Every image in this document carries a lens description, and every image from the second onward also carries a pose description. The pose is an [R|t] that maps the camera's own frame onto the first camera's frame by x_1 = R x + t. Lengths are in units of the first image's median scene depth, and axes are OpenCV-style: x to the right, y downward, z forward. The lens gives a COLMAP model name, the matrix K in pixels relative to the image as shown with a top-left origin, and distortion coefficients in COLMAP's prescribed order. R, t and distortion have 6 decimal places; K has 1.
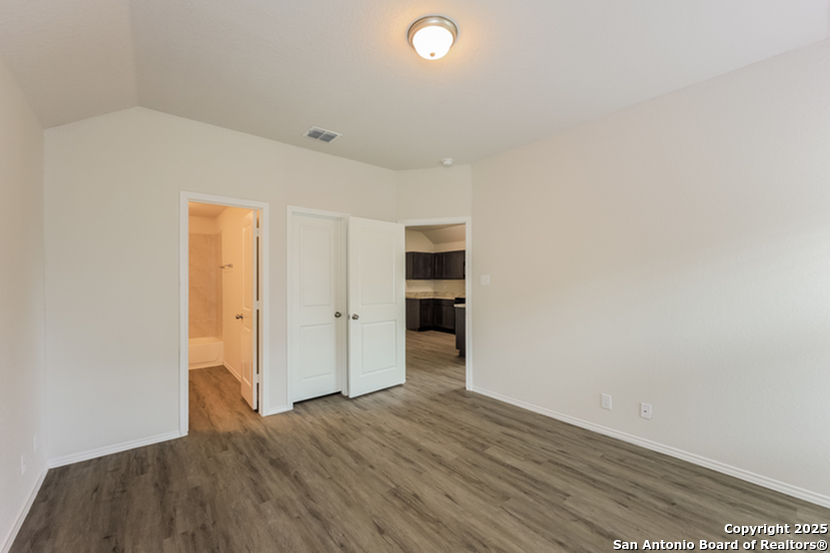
lens RADIAL K [[334.8, 0, 414.2], [0, 334.8, 278.9], [0, 0, 1]] dist [0.000742, 0.000018]
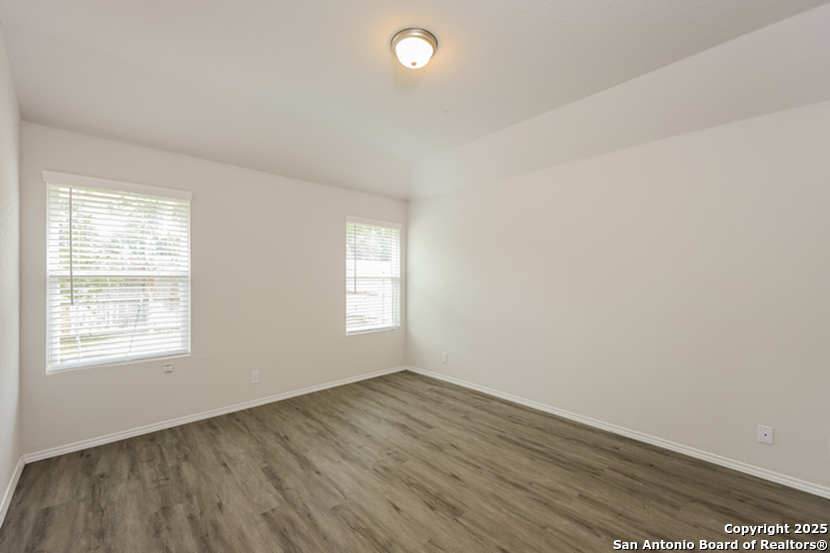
lens RADIAL K [[334.8, 0, 414.2], [0, 334.8, 278.9], [0, 0, 1]] dist [0.000742, 0.000018]
pose [[-0.997801, -0.000269, -0.066274, 0.118445], [0.000231, 0.999972, -0.007539, 0.018499], [0.066274, -0.007538, -0.997773, 1.987657]]
